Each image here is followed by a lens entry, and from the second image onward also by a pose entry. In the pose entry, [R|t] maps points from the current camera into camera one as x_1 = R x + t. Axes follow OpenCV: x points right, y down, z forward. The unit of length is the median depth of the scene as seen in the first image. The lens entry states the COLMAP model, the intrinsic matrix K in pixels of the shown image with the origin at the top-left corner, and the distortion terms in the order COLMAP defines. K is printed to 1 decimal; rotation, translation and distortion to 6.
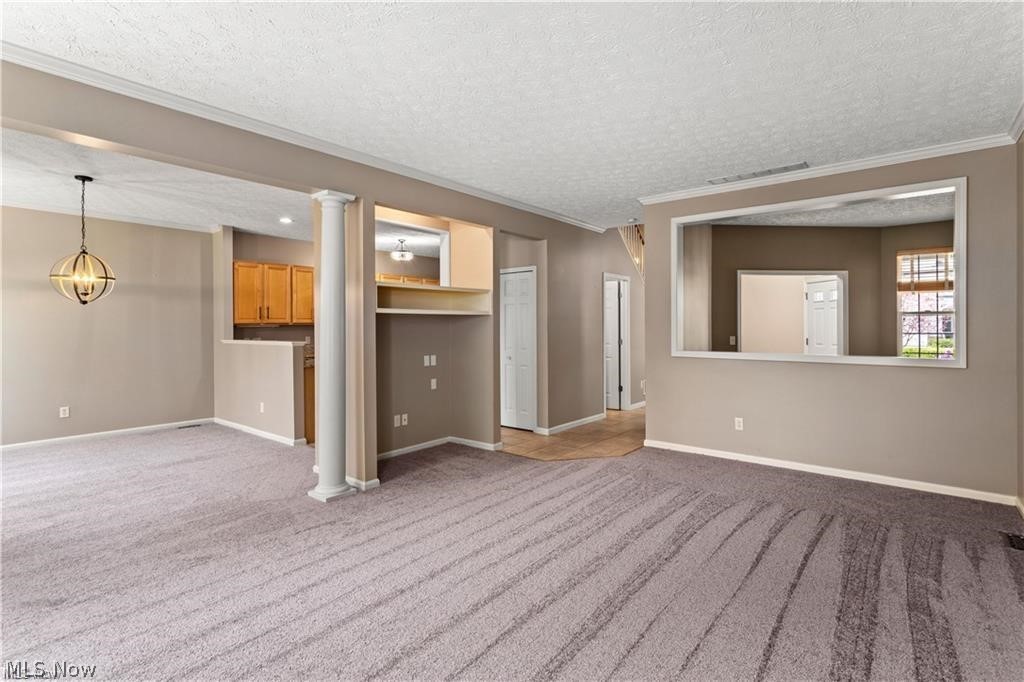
lens RADIAL K [[488.9, 0, 512.9], [0, 488.9, 328.3], [0, 0, 1]] dist [-0.005233, 0.002763]
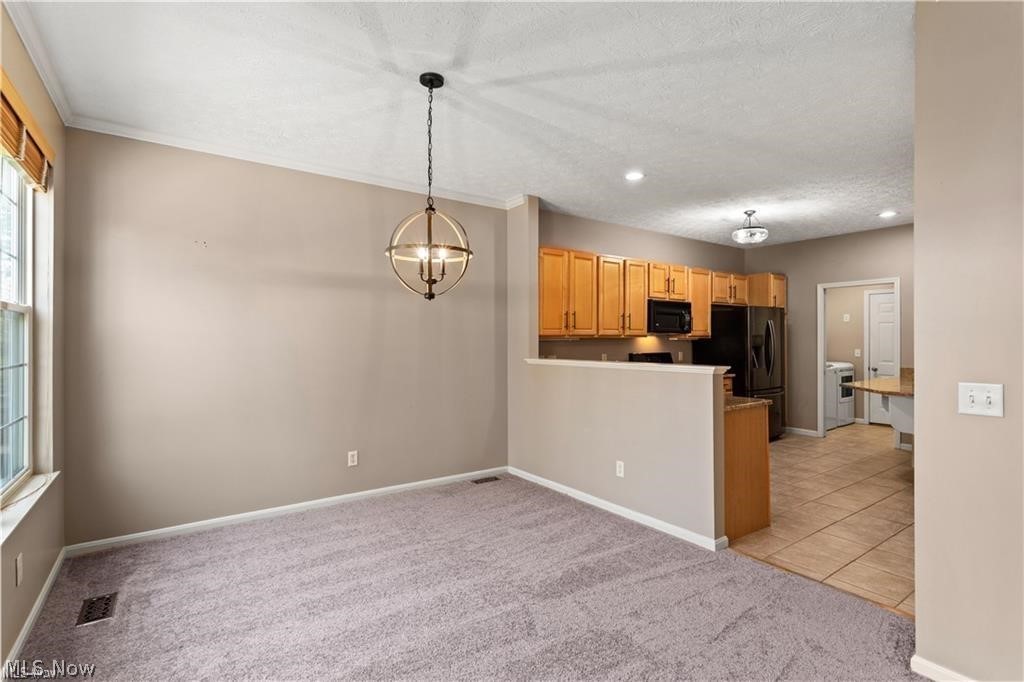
lens RADIAL K [[488.9, 0, 511.3], [0, 488.9, 339.9], [0, 0, 1]] dist [-0.005233, 0.002763]
pose [[0.960964, 0.003035, -0.276657, -0.411465], [-0.004809, 0.999972, -0.005733, 0.000905], [0.276632, 0.006839, 0.960952, 0.309530]]
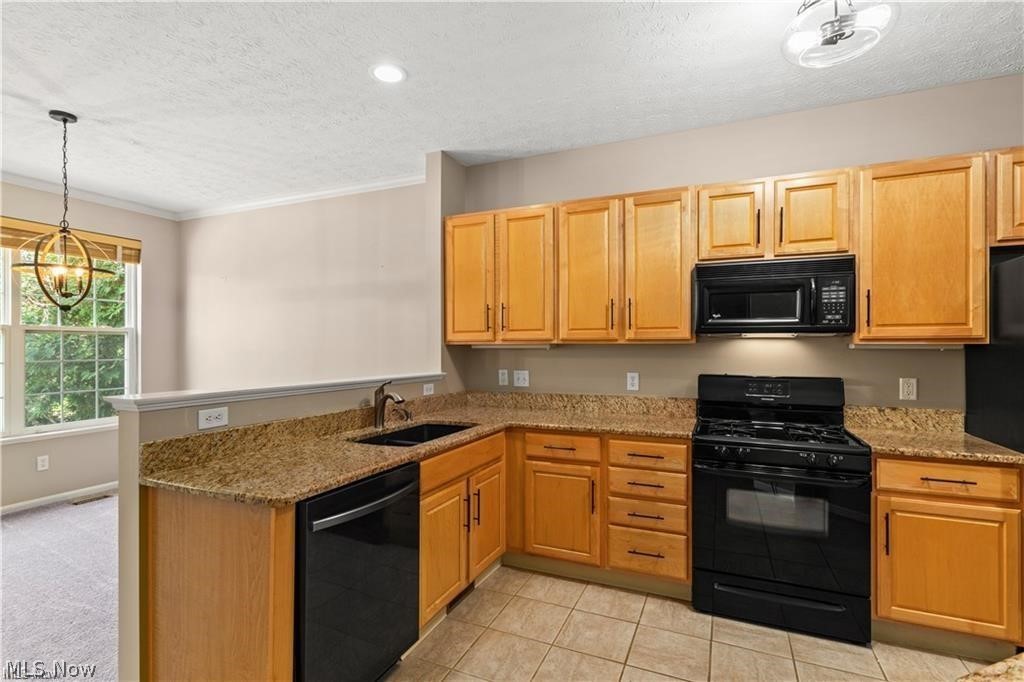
lens RADIAL K [[488.9, 0, 506.3], [0, 488.9, 345.6], [0, 0, 1]] dist [-0.005233, 0.002763]
pose [[0.255267, 0.001573, -0.966869, -0.060854], [-0.008955, 0.999960, -0.000737, -0.005526], [0.966829, 0.008847, 0.255271, 0.926992]]
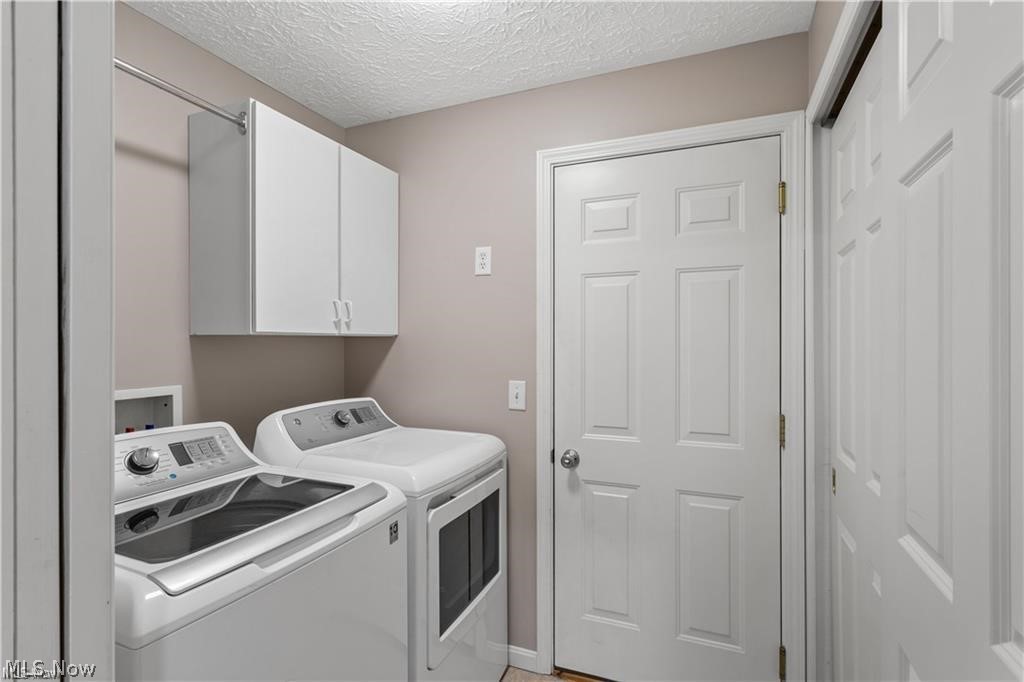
lens RADIAL K [[488.9, 0, 522.8], [0, 488.9, 345.3], [0, 0, 1]] dist [-0.005233, 0.002763]
pose [[0.958148, 0.003494, 0.286253, -0.033980], [-0.002135, 0.999985, -0.005059, -0.007363], [-0.286267, 0.004236, 0.958141, 1.335289]]
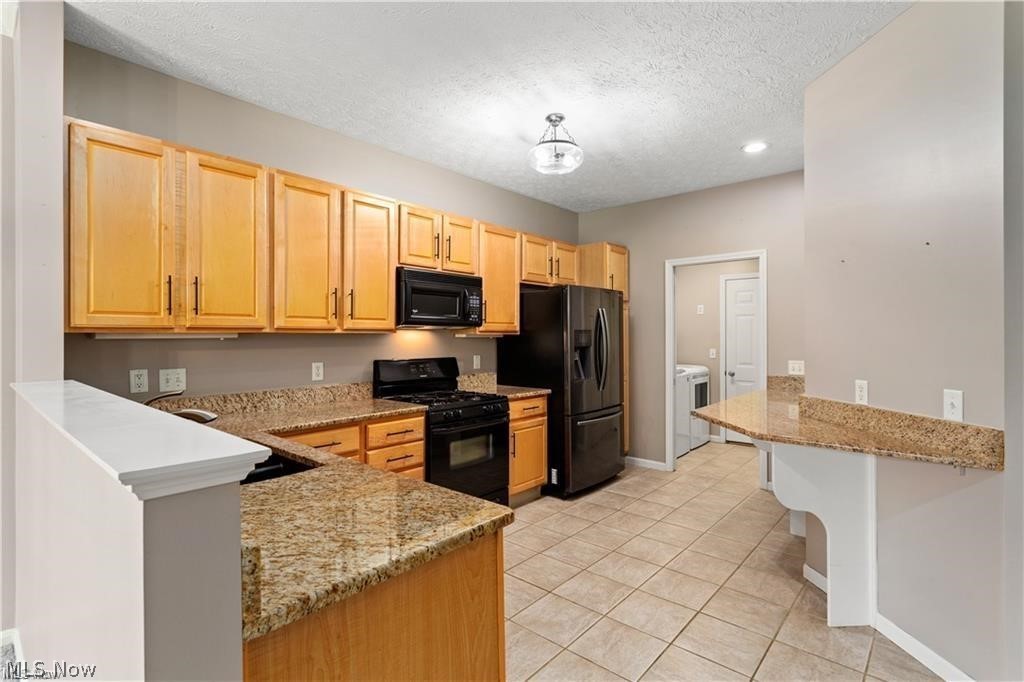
lens RADIAL K [[488.9, 0, 516.2], [0, 488.9, 338.3], [0, 0, 1]] dist [-0.005233, 0.002763]
pose [[0.999284, 0.002145, -0.037783, -0.281536], [-0.002299, 0.999989, -0.004036, -0.002369], [0.037774, 0.004120, 0.999278, 0.703944]]
